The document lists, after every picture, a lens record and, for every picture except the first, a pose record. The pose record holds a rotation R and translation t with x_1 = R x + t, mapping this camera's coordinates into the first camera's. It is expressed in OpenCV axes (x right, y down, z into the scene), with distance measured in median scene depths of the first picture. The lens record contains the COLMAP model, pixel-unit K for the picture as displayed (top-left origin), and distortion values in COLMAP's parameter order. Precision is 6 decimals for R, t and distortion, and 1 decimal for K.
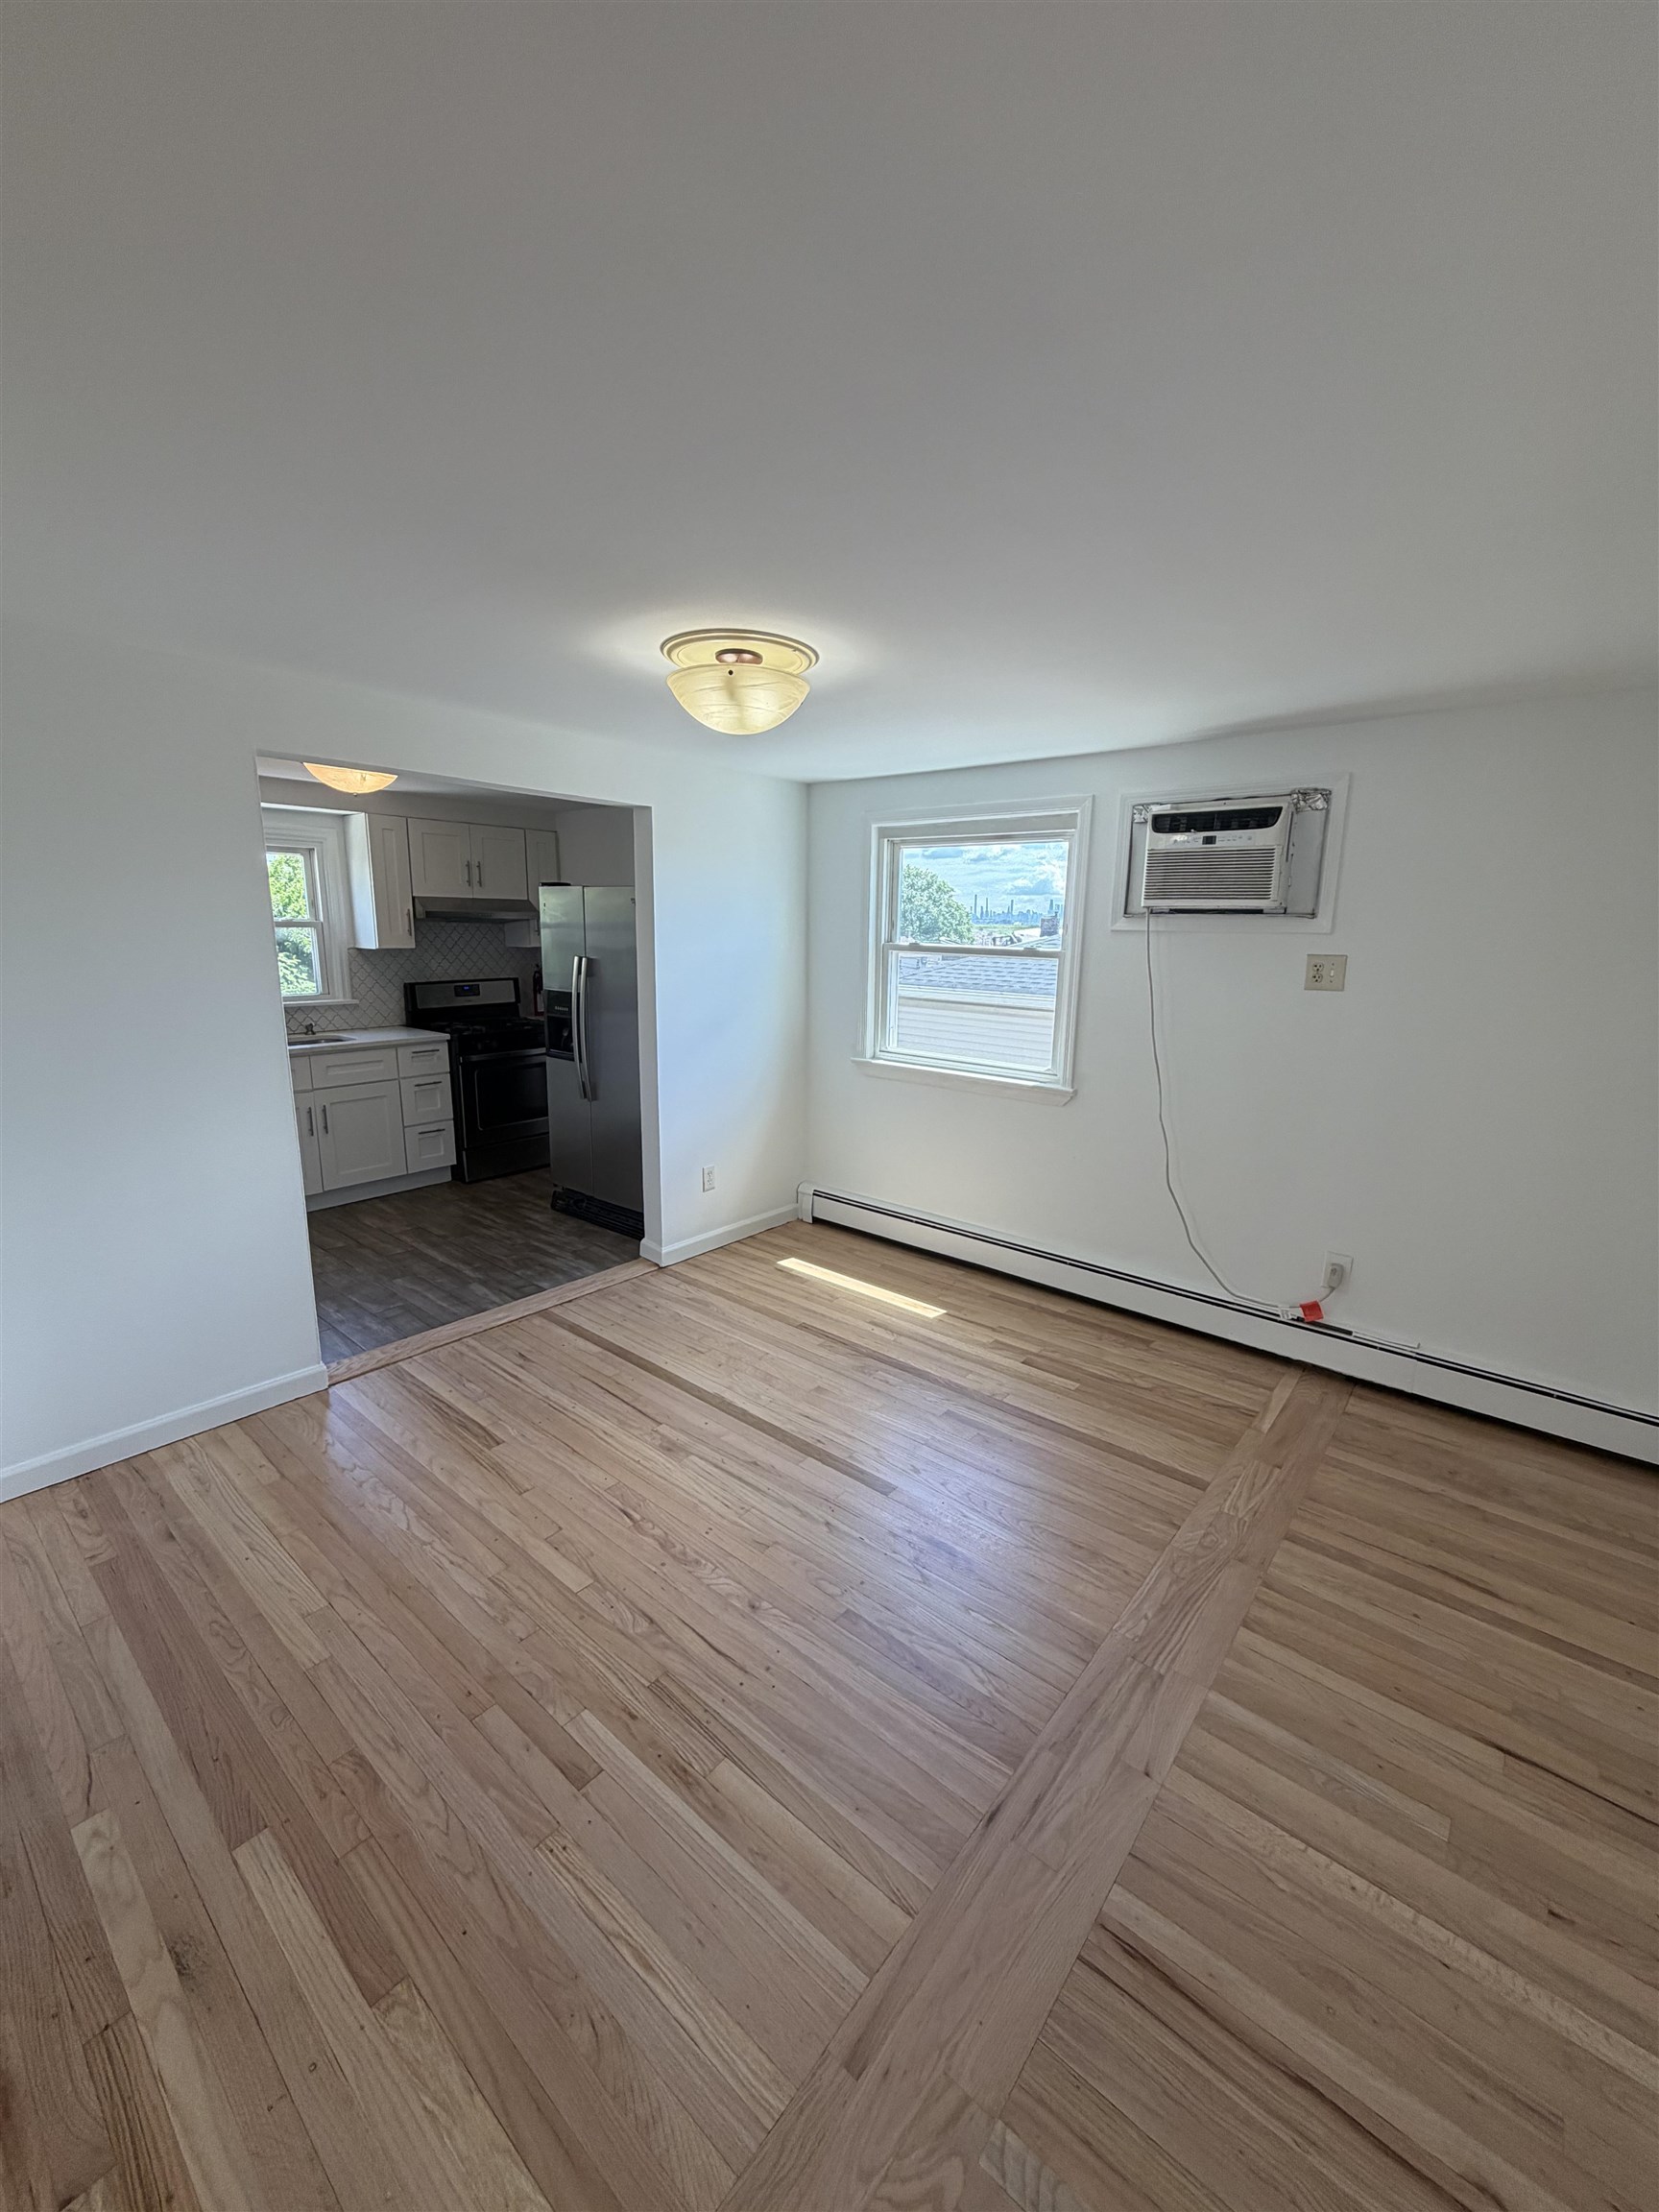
lens RADIAL K [[882.0, 0, 836.0], [0, 882.0, 1104.8], [0, 0, 1]] dist [-0.001388, 0.000992]
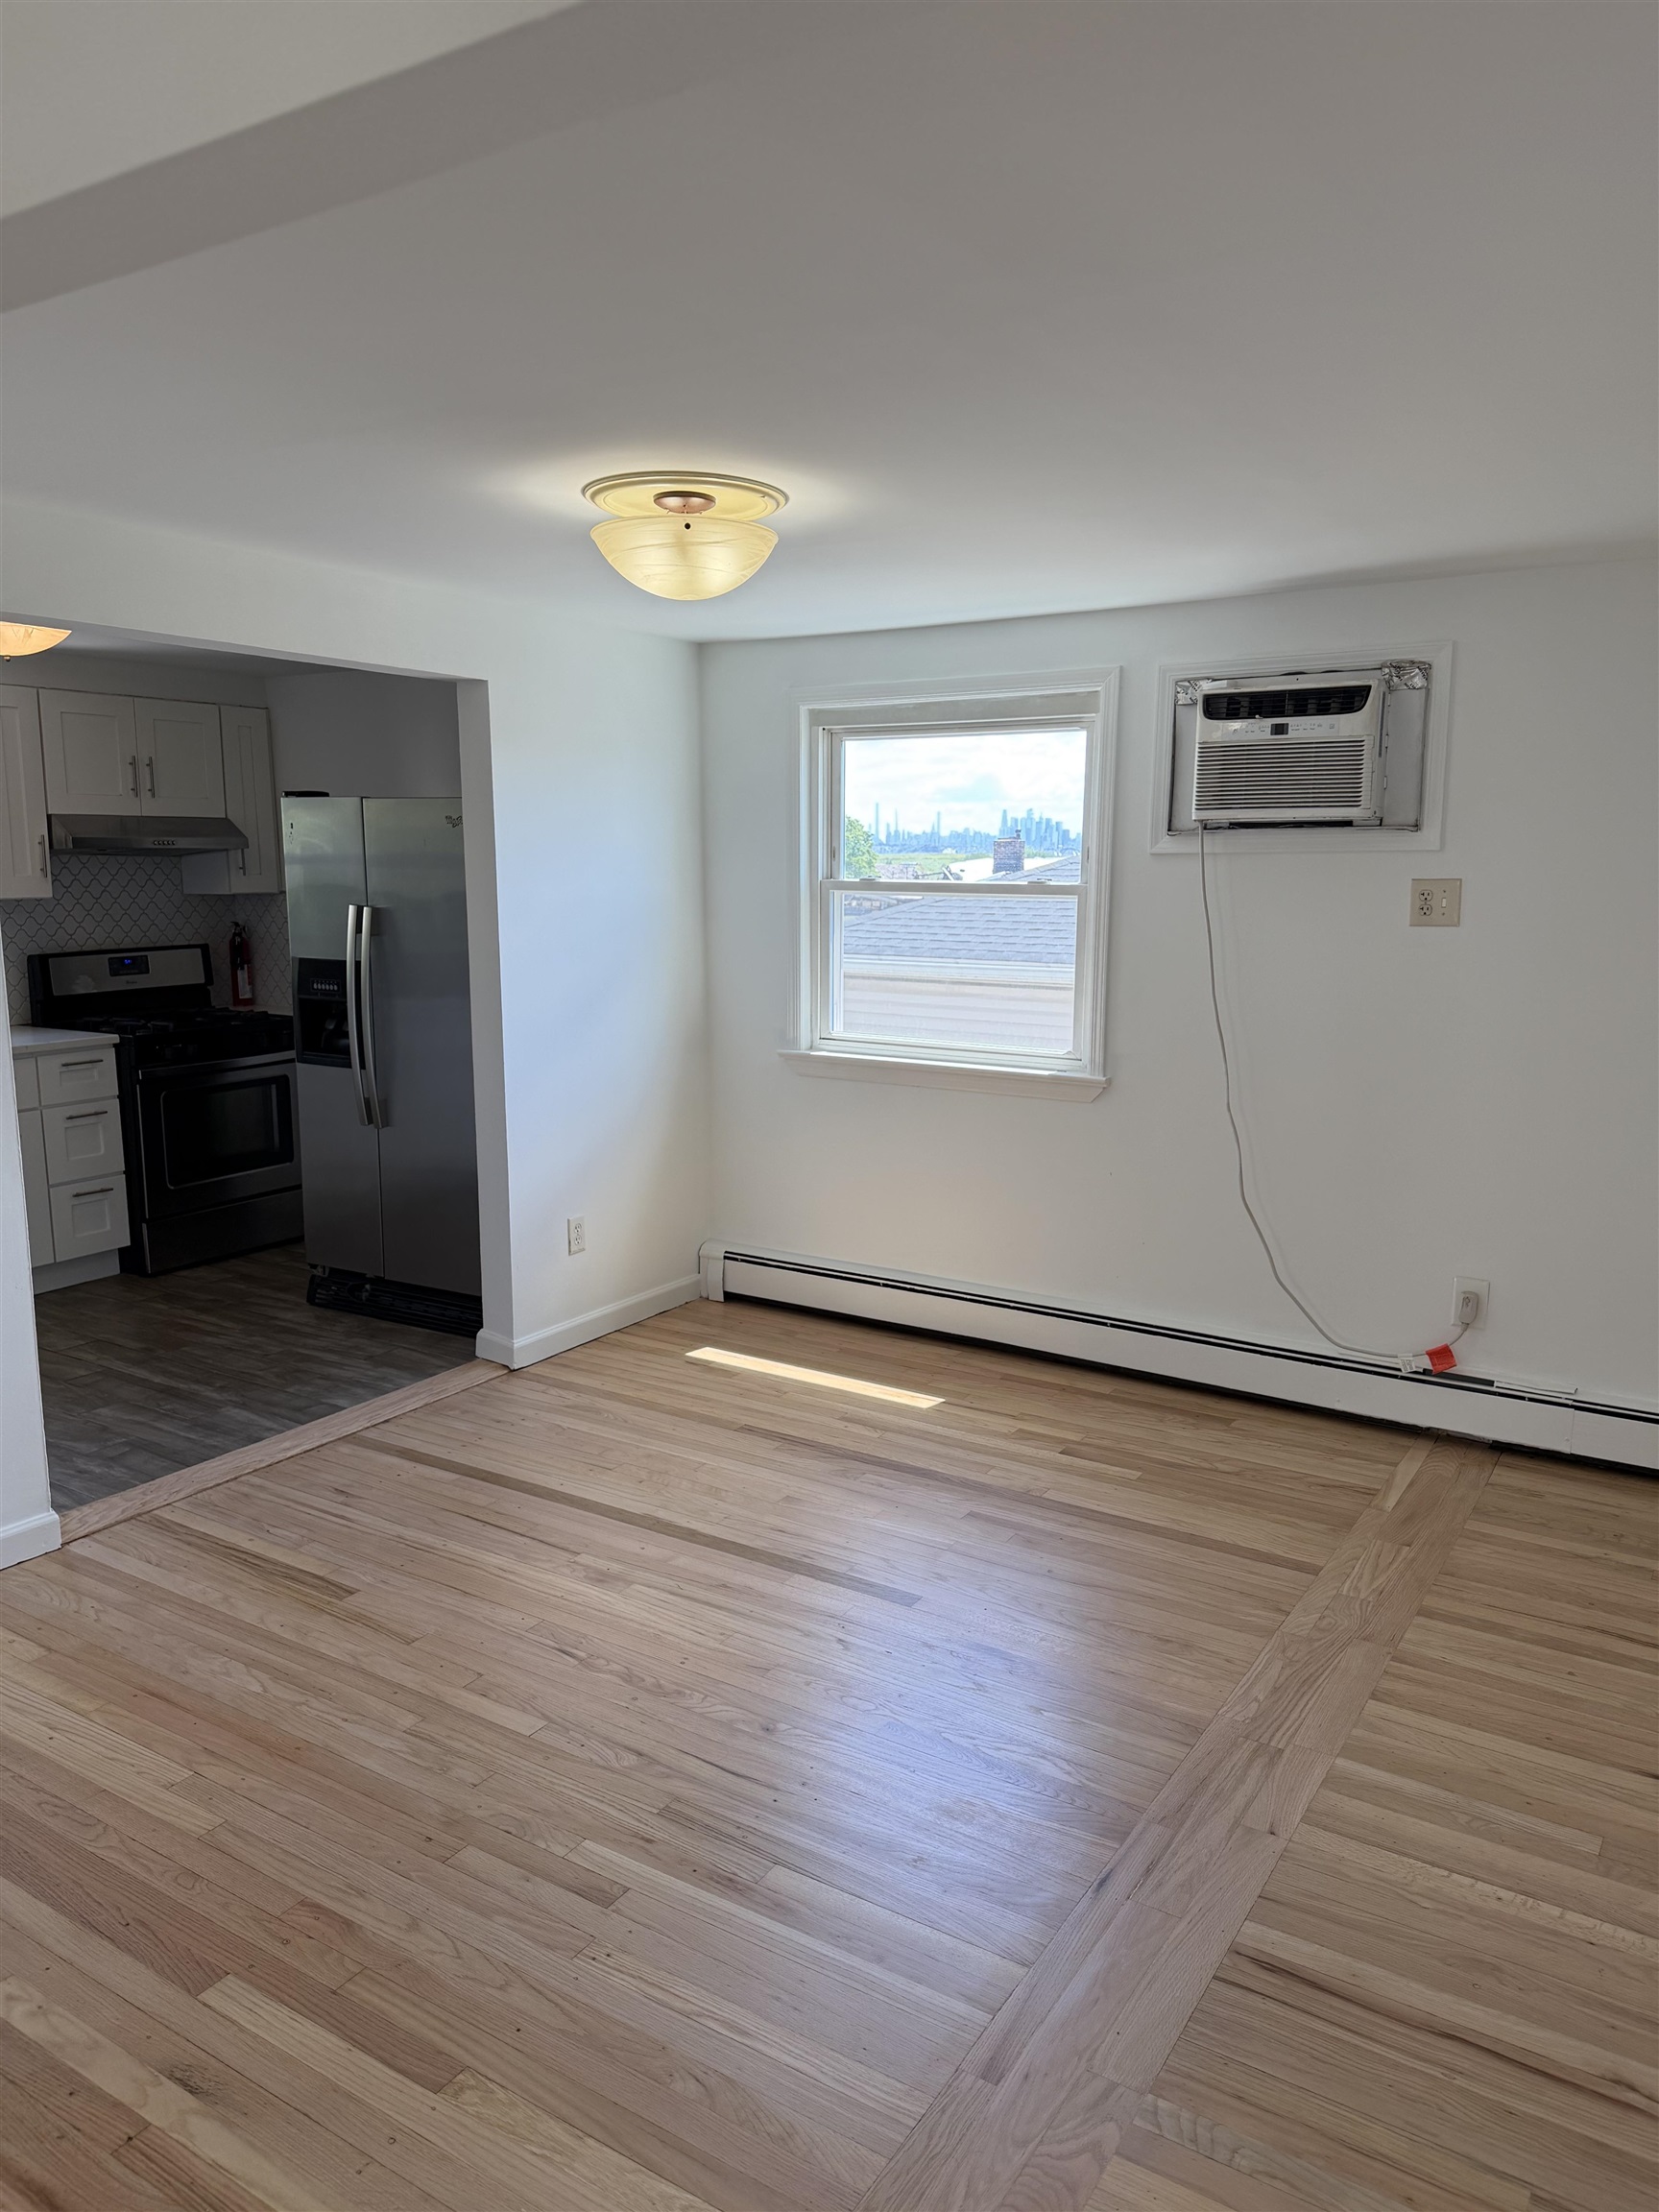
lens RADIAL K [[1560.0, 0, 841.1], [0, 1560.0, 1128.4], [0, 0, 1]] dist [0.052813, -0.065306]
pose [[0.991327, -0.036587, 0.126225, -0.105244], [0.039987, 0.998900, -0.024511, 0.046143], [-0.125189, 0.029346, 0.991699, -0.221108]]
